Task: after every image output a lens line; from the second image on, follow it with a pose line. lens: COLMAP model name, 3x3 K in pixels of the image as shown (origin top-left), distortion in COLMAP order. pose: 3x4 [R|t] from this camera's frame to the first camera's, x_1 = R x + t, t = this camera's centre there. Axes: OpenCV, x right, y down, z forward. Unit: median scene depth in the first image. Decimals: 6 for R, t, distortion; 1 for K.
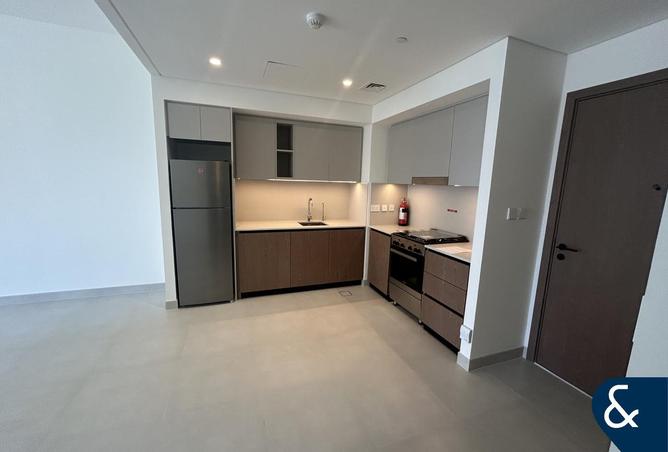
lens RADIAL K [[272.4, 0, 334.0], [0, 272.4, 226.0], [0, 0, 1]] dist [-0.000715, -0.000060]
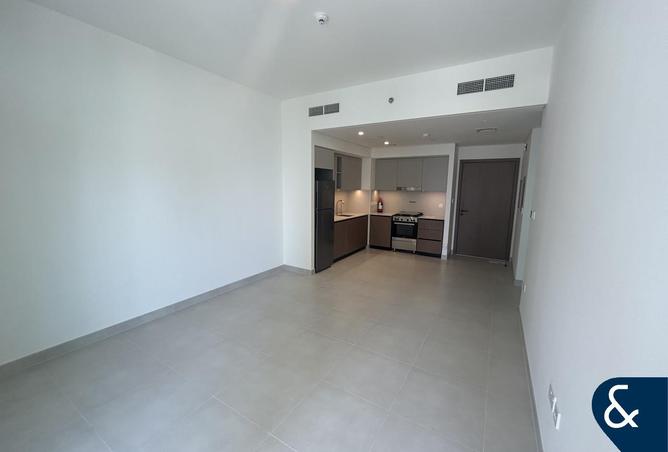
lens RADIAL K [[272.4, 0, 334.0], [0, 272.4, 226.0], [0, 0, 1]] dist [-0.000715, -0.000060]
pose [[0.780825, -0.113040, 0.614438, -1.340392], [0.110686, 0.992967, 0.042021, -0.025214], [-0.614866, 0.035199, 0.787845, -0.302689]]
